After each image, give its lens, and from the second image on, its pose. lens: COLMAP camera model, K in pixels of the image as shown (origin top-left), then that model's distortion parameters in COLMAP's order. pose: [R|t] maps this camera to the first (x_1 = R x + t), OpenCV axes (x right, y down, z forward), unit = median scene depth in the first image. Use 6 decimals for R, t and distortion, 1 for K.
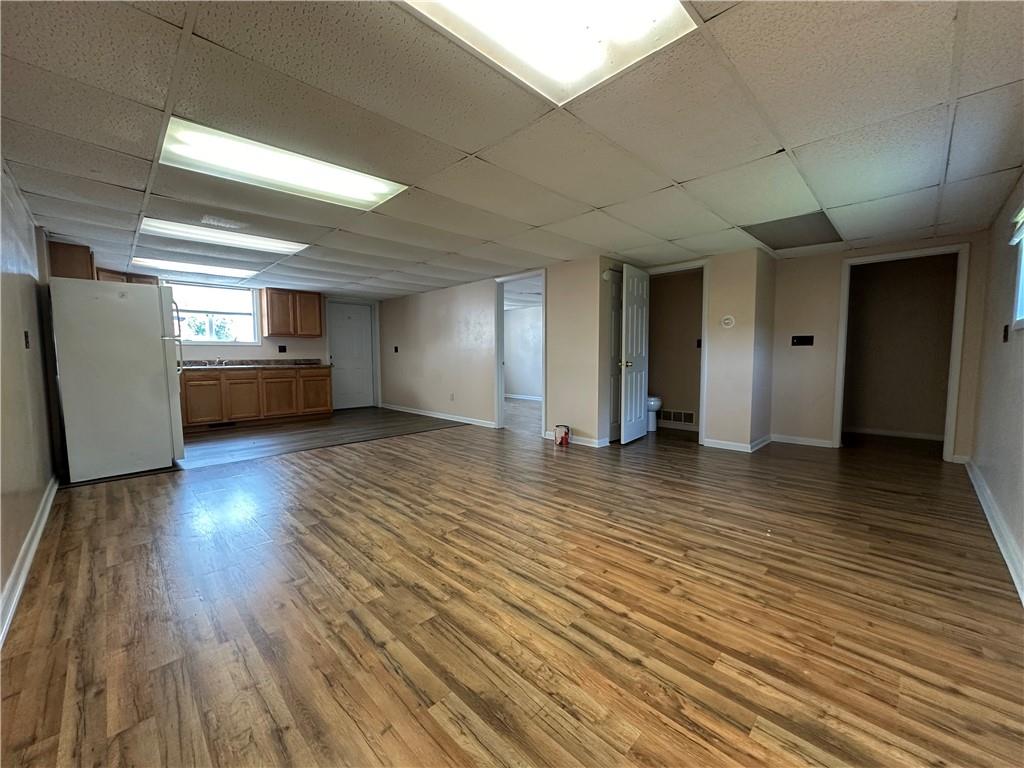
lens RADIAL K [[408.1, 0, 514.9], [0, 408.1, 382.0], [0, 0, 1]] dist [0.000851, 0.000032]
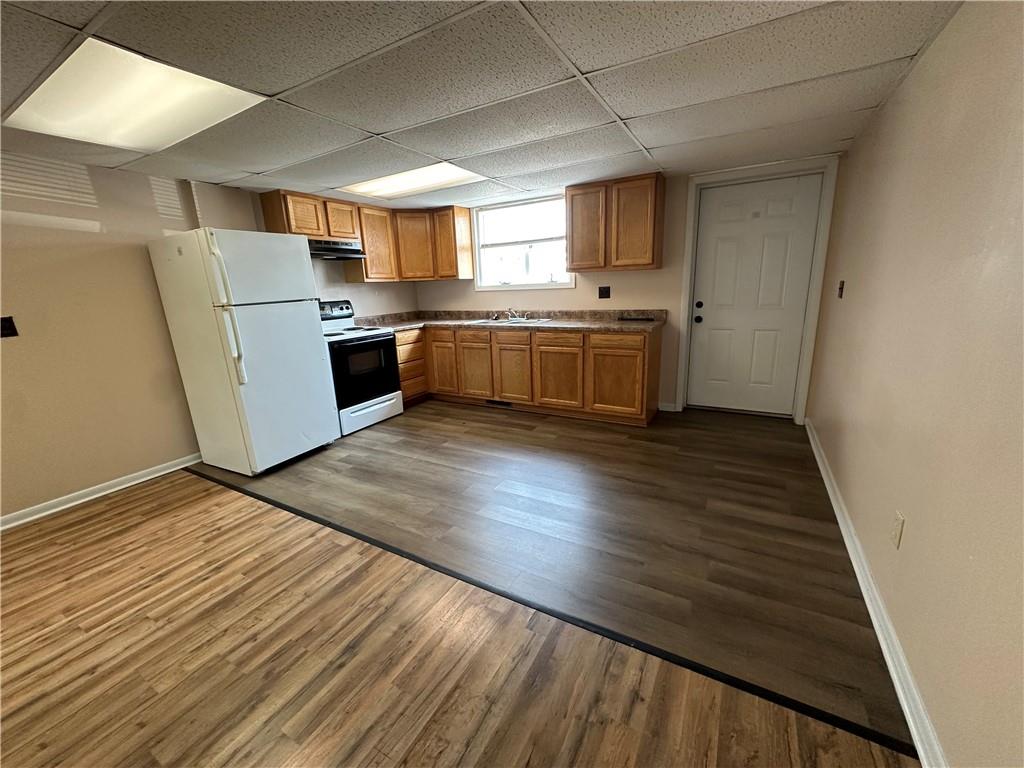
lens RADIAL K [[408.1, 0, 515.8], [0, 408.1, 386.0], [0, 0, 1]] dist [0.000851, 0.000032]
pose [[0.273315, 0.225610, -0.935093, -0.026305], [-0.030057, 0.973635, 0.226123, -0.112777], [0.961455, -0.033697, 0.272890, 1.010510]]
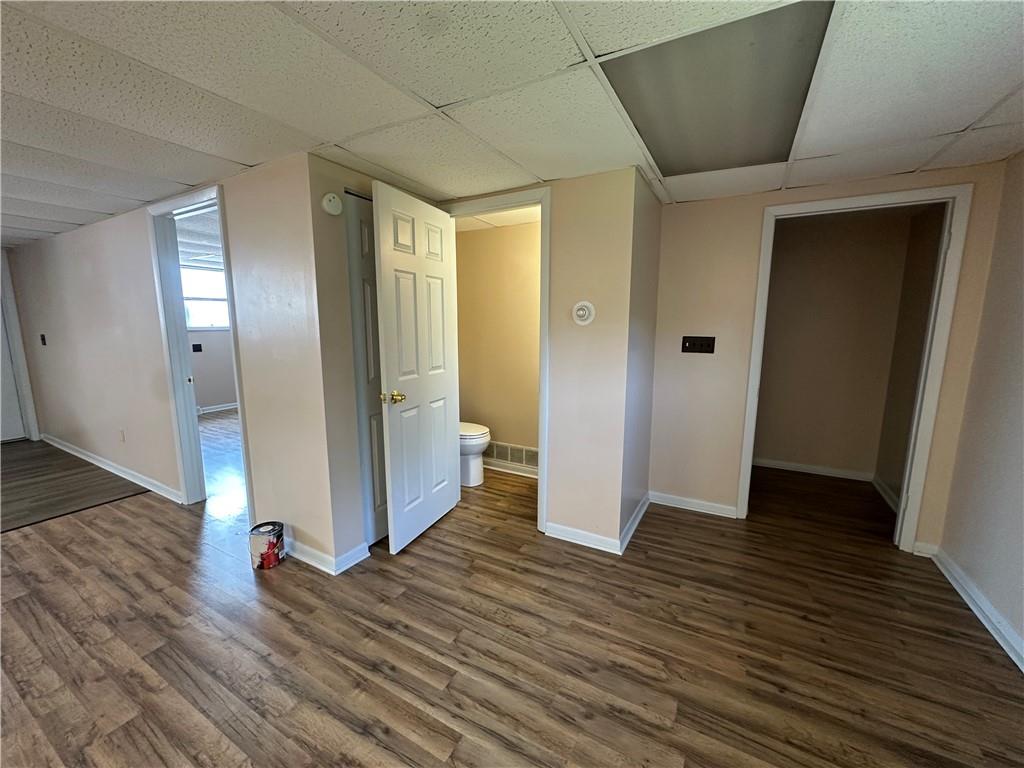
lens RADIAL K [[408.1, 0, 510.5], [0, 408.1, 381.6], [0, 0, 1]] dist [0.000851, 0.000032]
pose [[0.963529, -0.031846, 0.265703, 0.269277], [0.012064, 0.997053, 0.075755, -0.093682], [-0.267333, -0.069787, 0.961074, 0.479892]]
